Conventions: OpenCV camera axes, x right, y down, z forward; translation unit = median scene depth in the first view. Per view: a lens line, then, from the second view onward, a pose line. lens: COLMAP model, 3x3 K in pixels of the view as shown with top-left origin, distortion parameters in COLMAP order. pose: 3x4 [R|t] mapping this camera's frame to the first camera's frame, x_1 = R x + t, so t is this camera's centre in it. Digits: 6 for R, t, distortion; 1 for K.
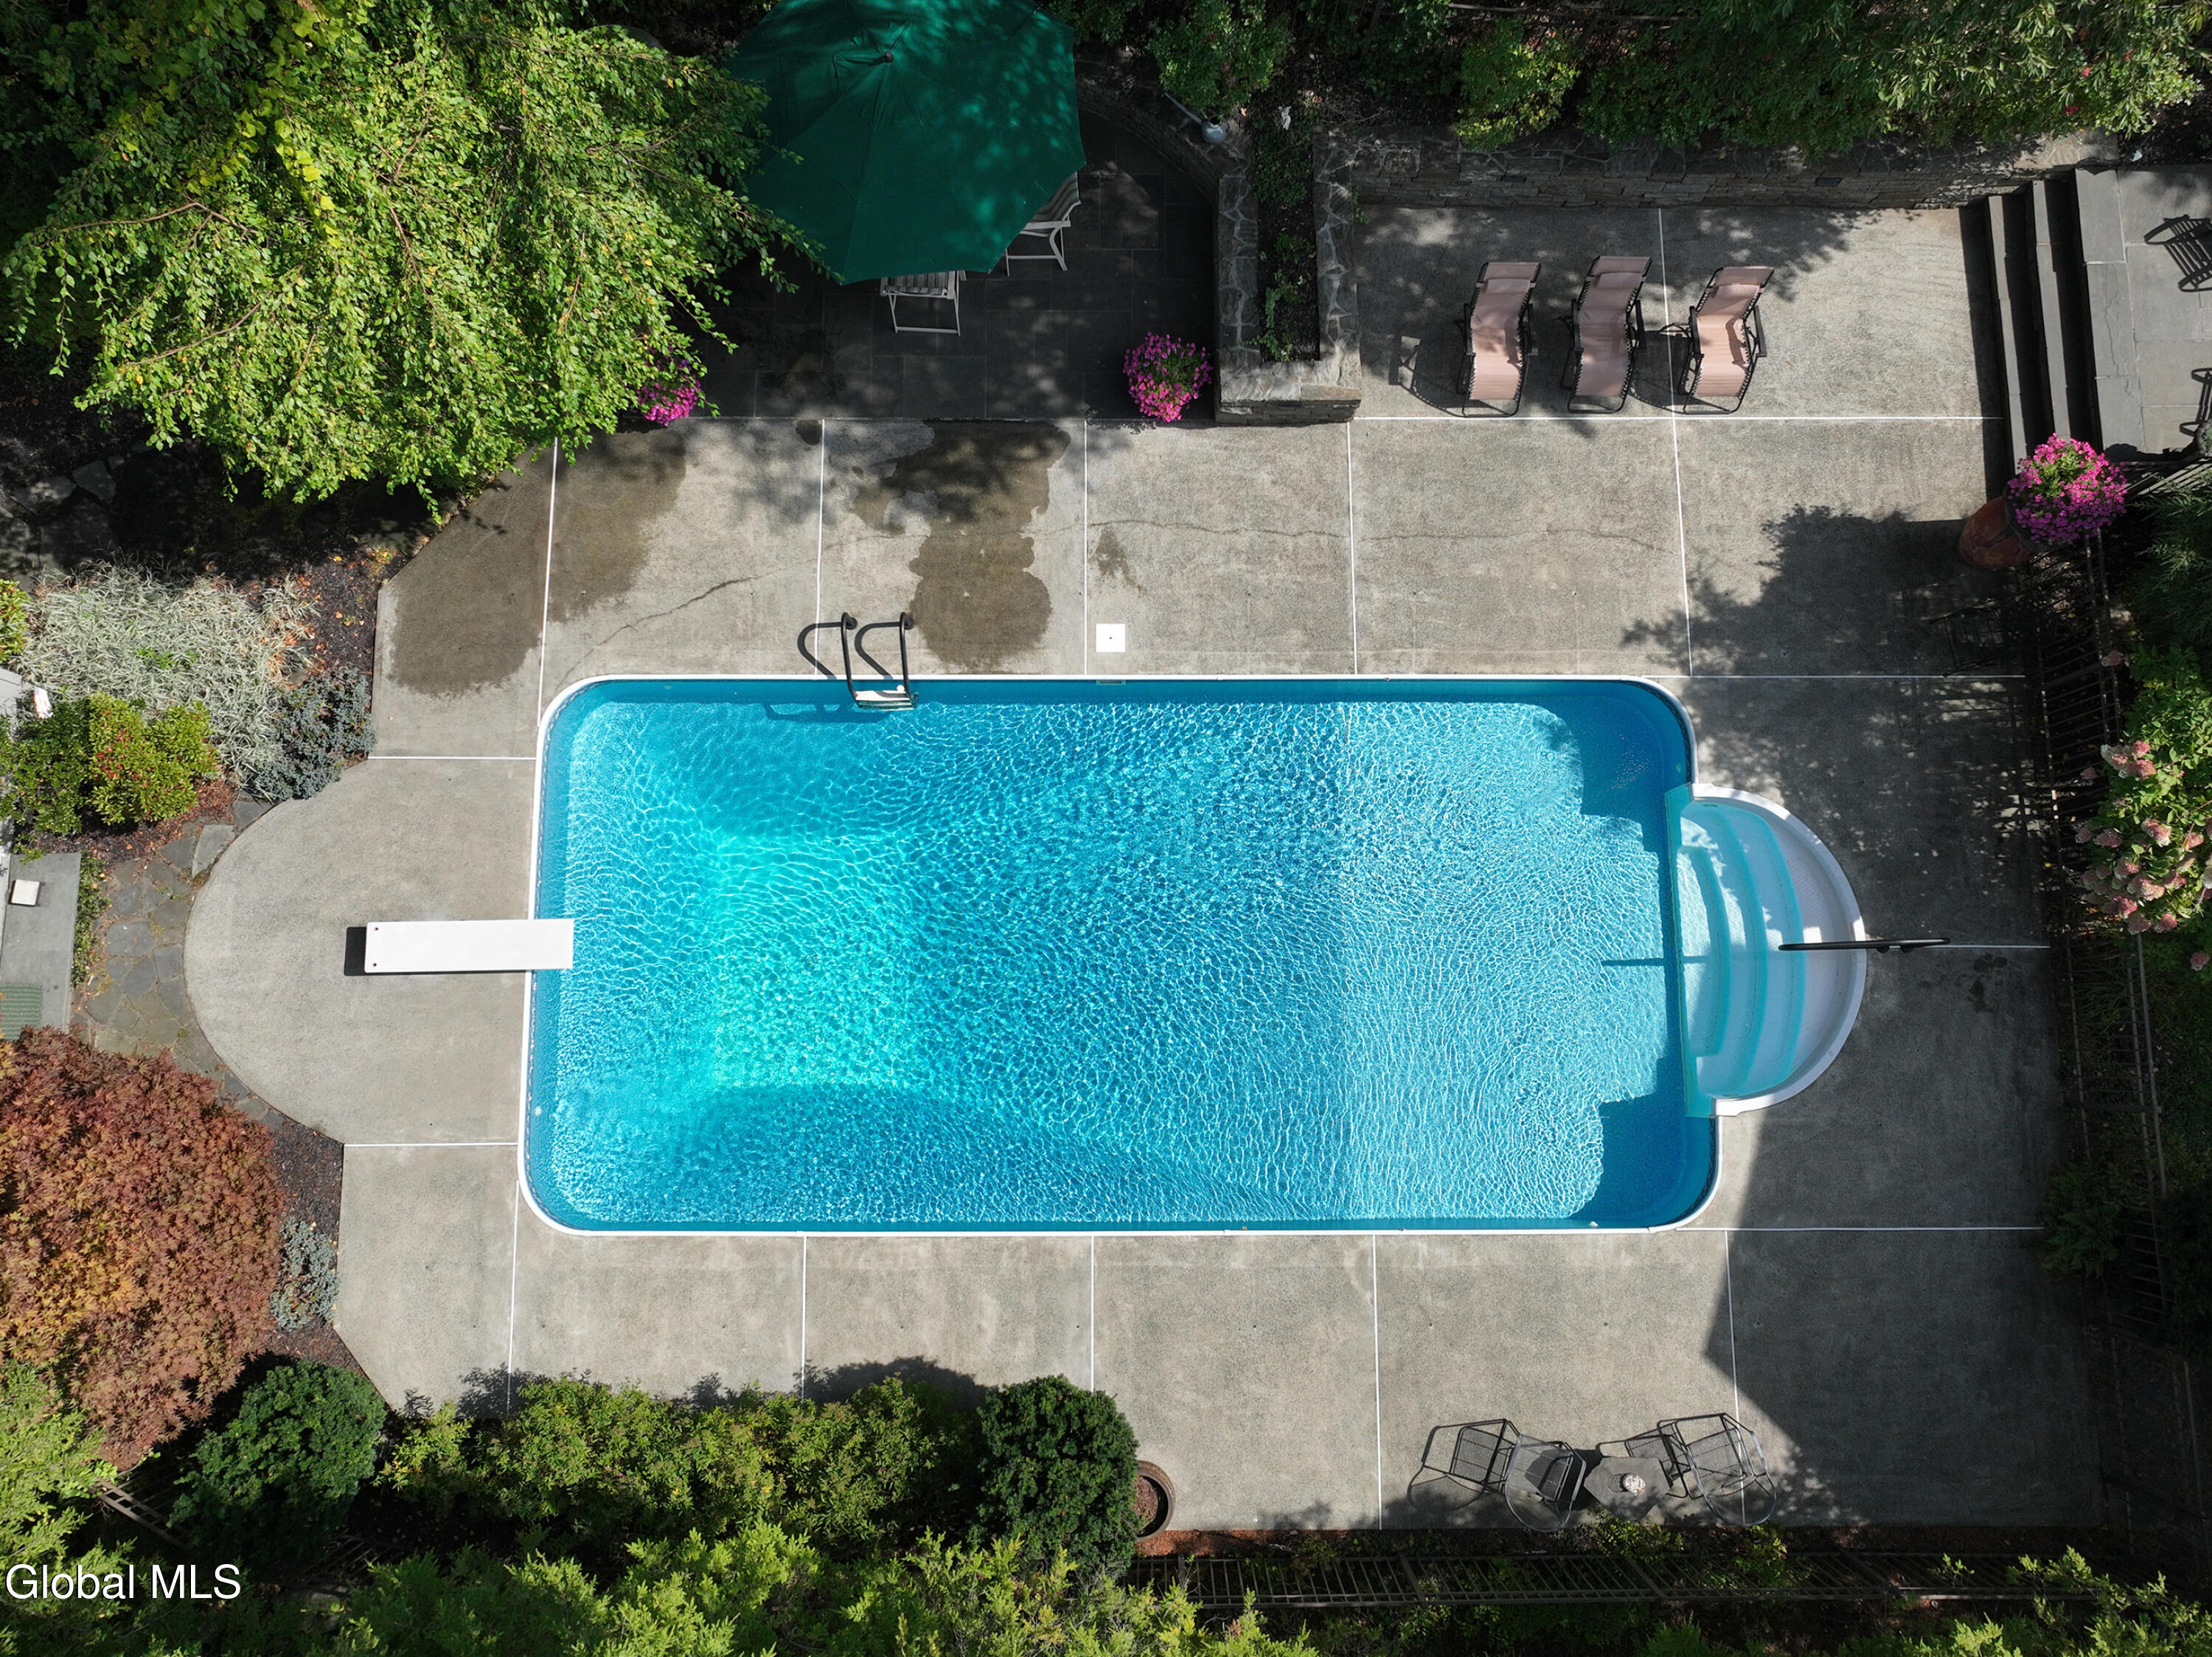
lens RADIAL K [[1648.0, 0, 1121.0], [0, 1648.0, 829.9], [0, 0, 1]] dist [0.004861, -0.004015]
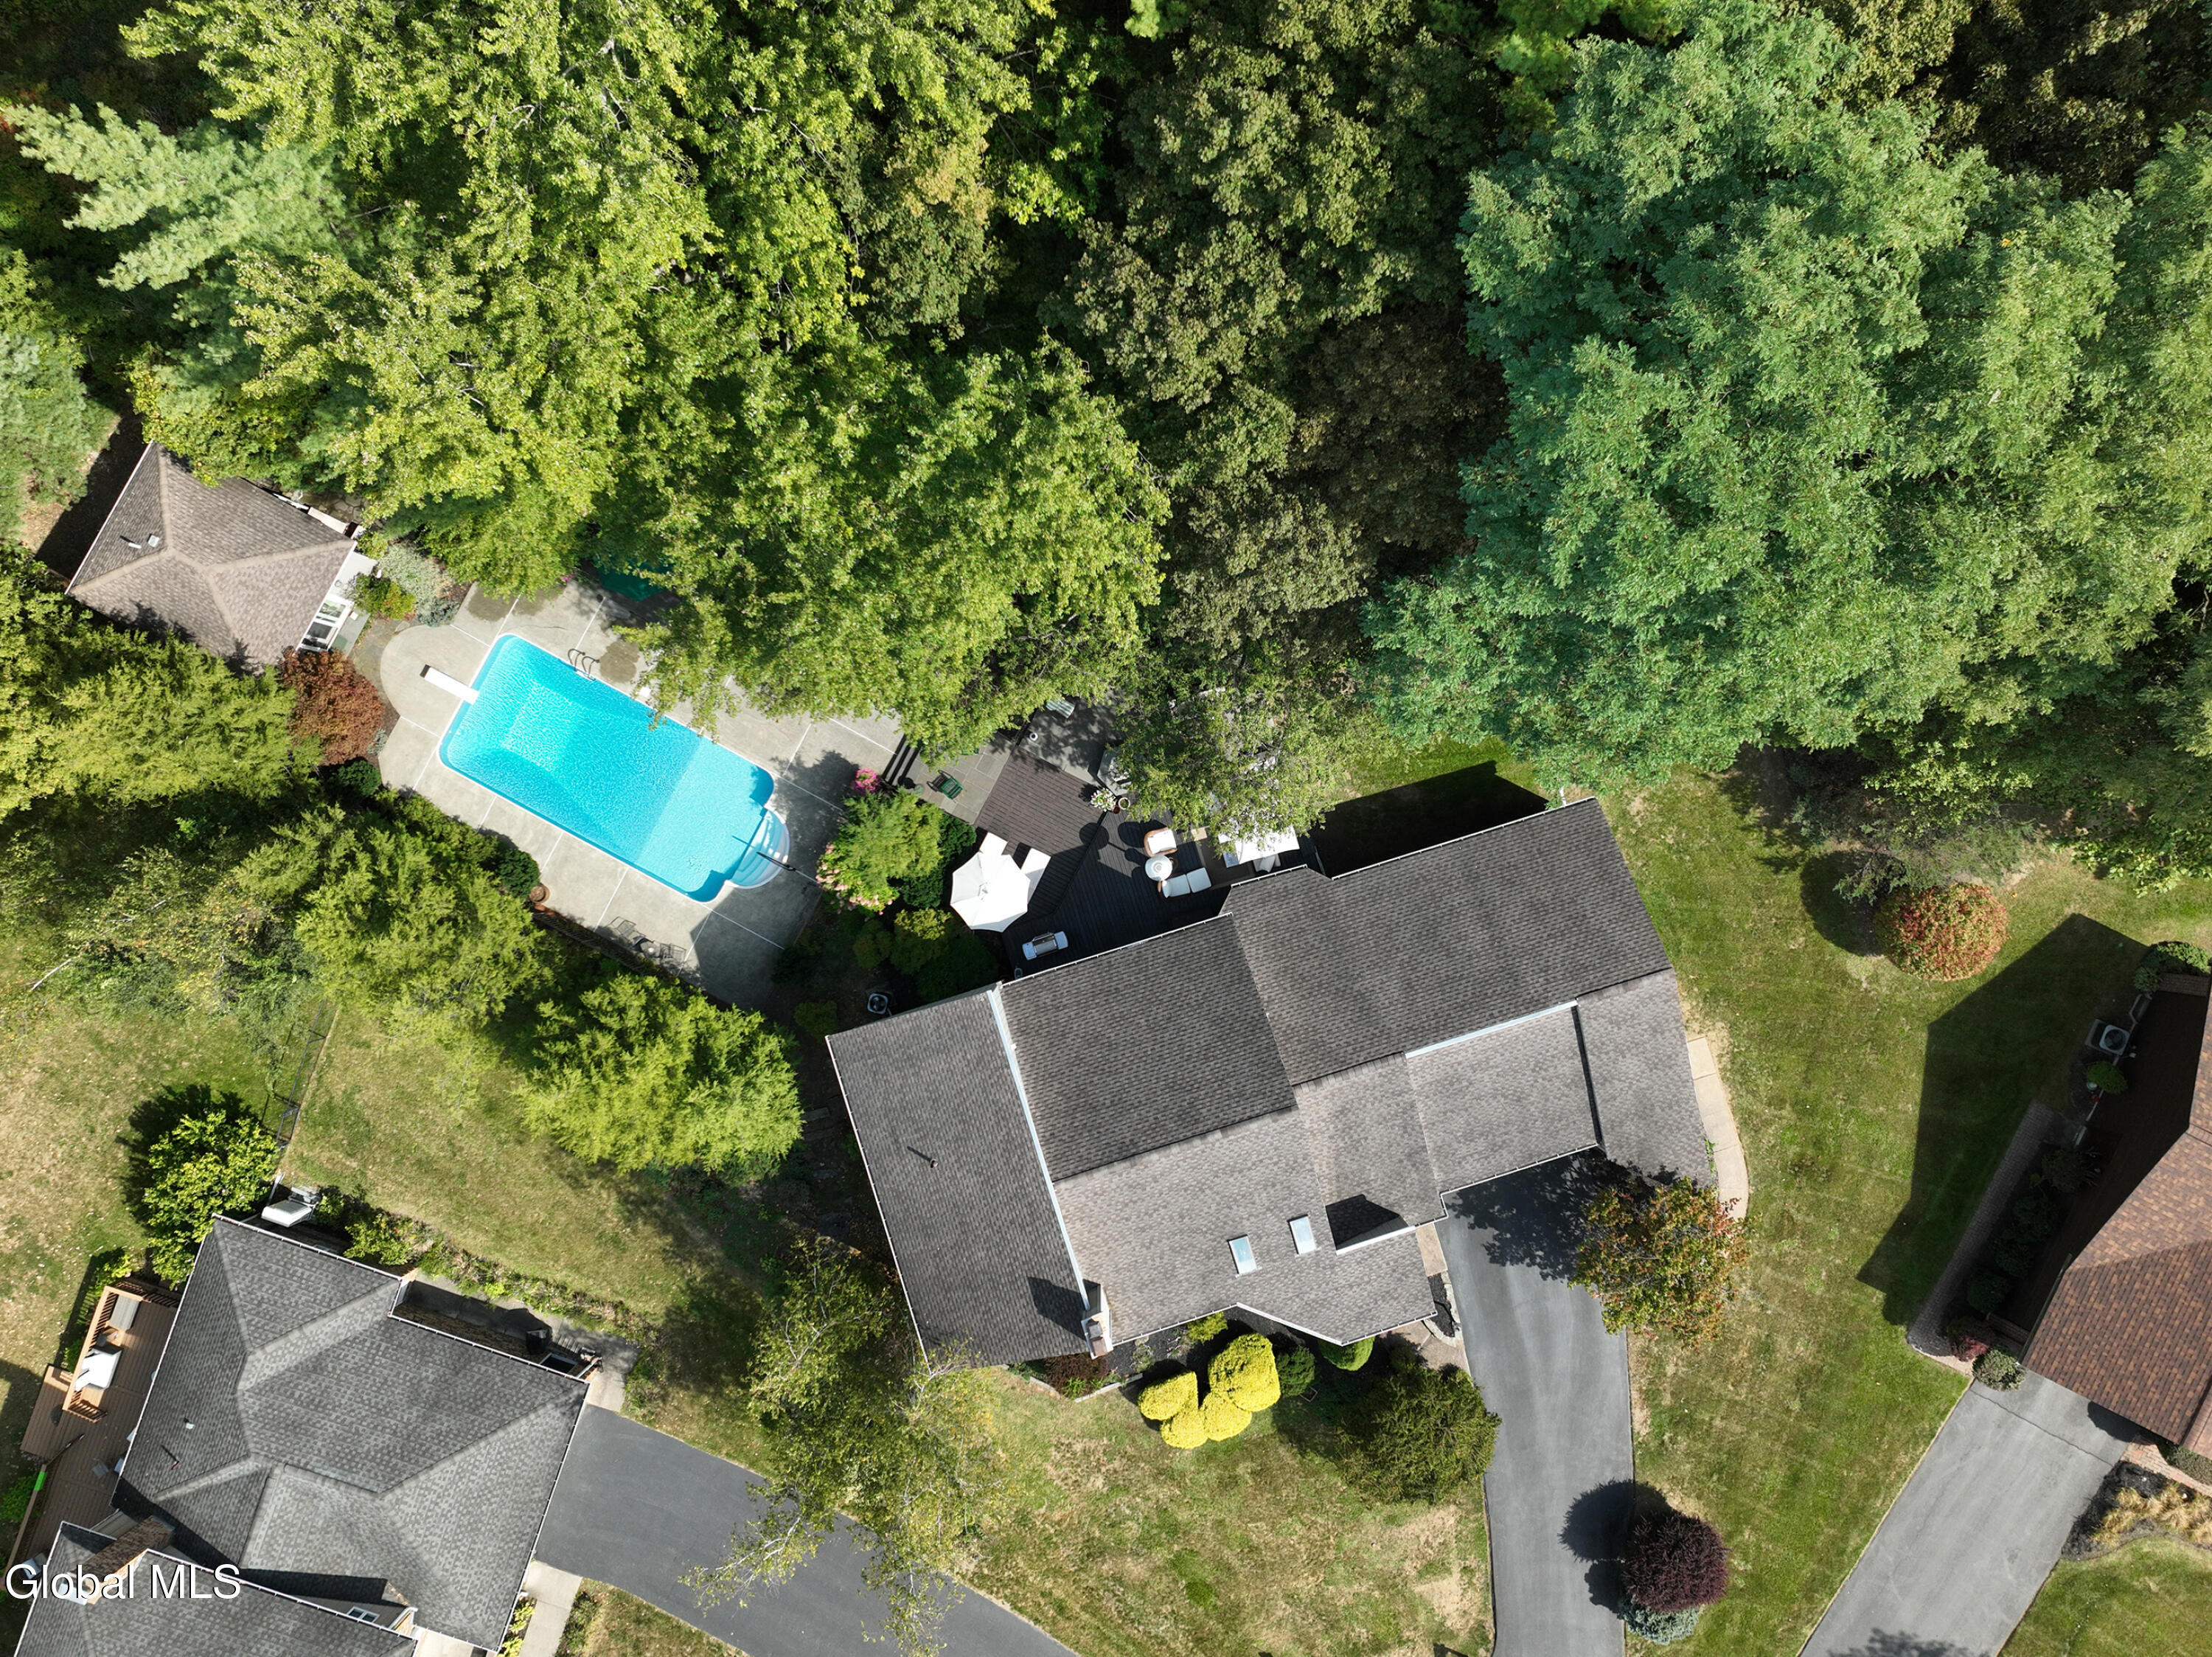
lens RADIAL K [[1648.0, 0, 1121.0], [0, 1648.0, 829.9], [0, 0, 1]] dist [0.004861, -0.004015]
pose [[0.879979, 0.474833, -0.013070, 1.178743], [-0.470316, 0.874808, 0.116246, -0.813580], [0.066631, -0.096147, 0.993134, -2.723269]]
